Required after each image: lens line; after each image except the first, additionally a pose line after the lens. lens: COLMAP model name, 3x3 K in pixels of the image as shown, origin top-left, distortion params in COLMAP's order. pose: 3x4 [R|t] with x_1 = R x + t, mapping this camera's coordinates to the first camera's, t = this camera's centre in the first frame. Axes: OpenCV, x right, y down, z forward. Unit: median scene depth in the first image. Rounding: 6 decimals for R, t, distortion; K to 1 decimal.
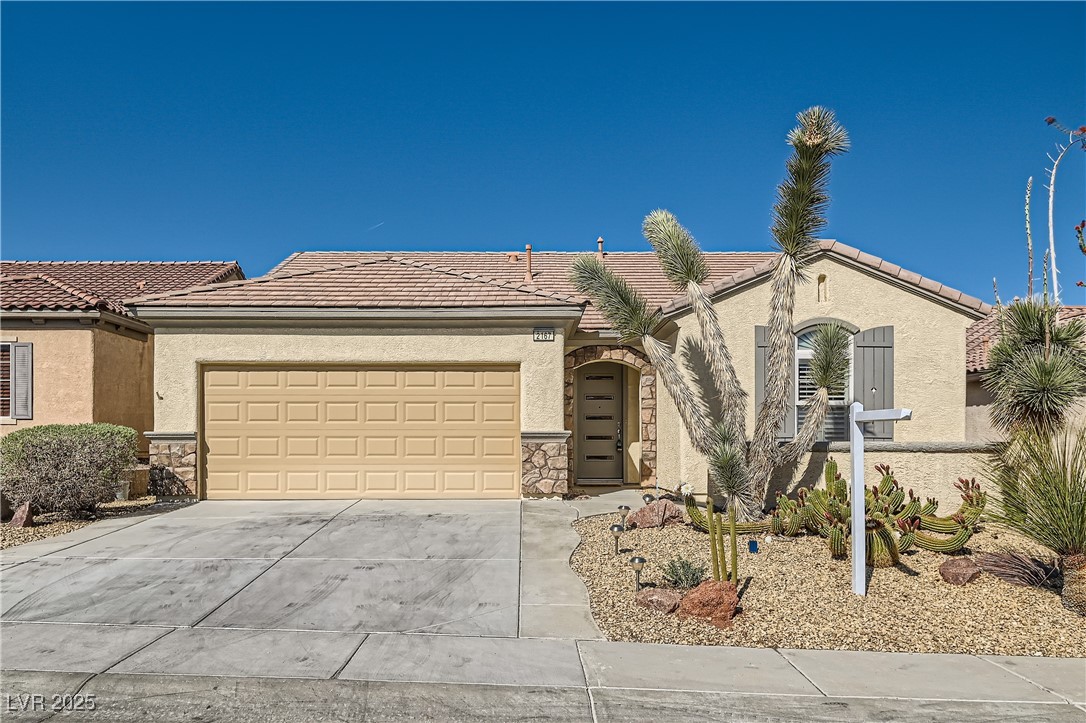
lens RADIAL K [[832.0, 0, 516.2], [0, 832.0, 425.9], [0, 0, 1]] dist [0.015699, -0.017256]
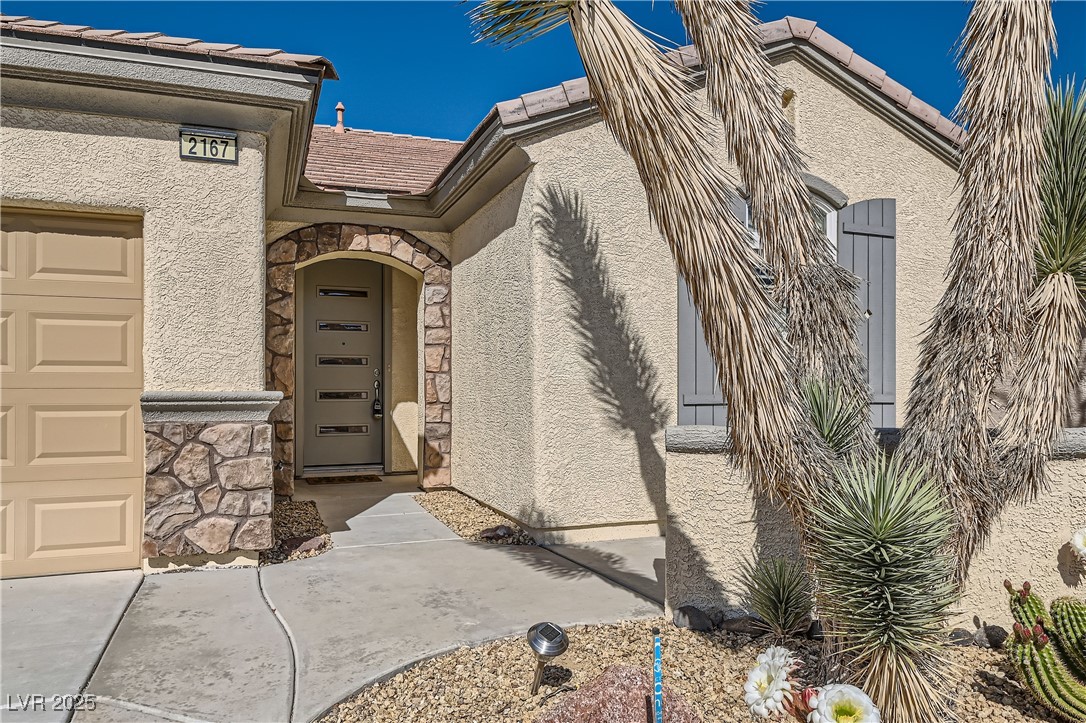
lens RADIAL K [[761.0, 0, 529.2], [0, 761.0, 376.7], [0, 0, 1]] dist [0.013623, -0.004335]
pose [[0.937812, 0.002417, 0.347136, 0.049993], [-0.004926, 0.999968, 0.006347, -0.004238], [-0.347110, -0.007663, 0.937793, 0.611901]]
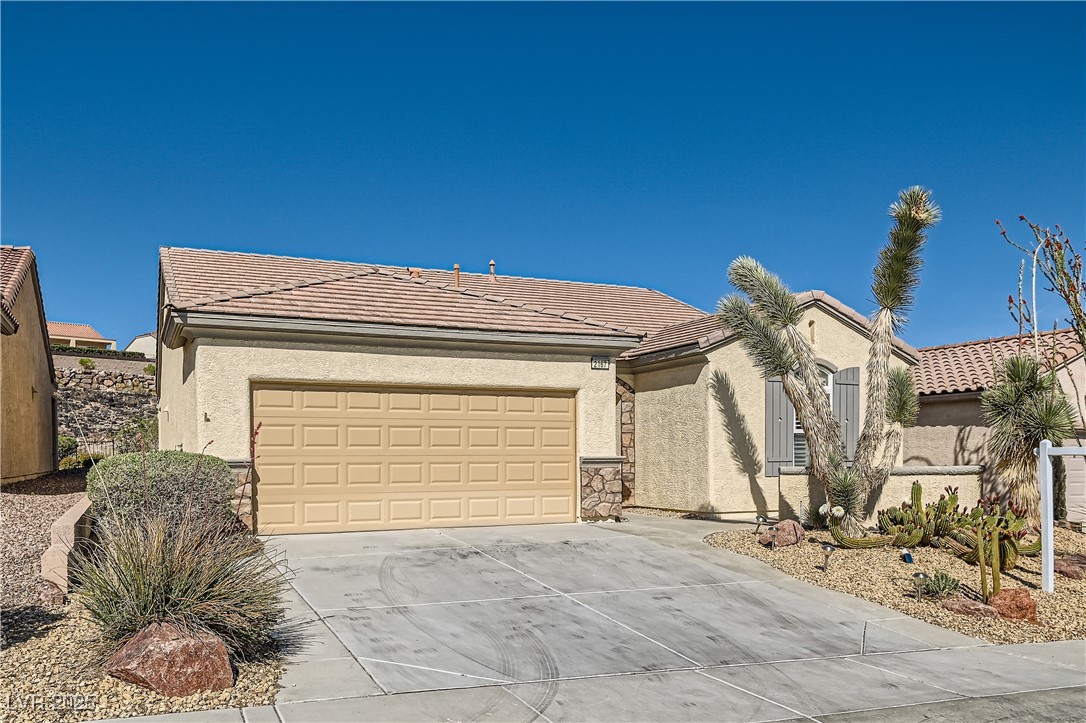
lens RADIAL K [[832.0, 0, 519.7], [0, 832.0, 460.0], [0, 0, 1]] dist [0.015699, -0.017256]
pose [[0.925038, -0.005054, 0.379842, -0.452466], [-0.004181, 0.999715, 0.023485, -0.013401], [-0.379852, -0.023312, 0.924753, 0.079630]]
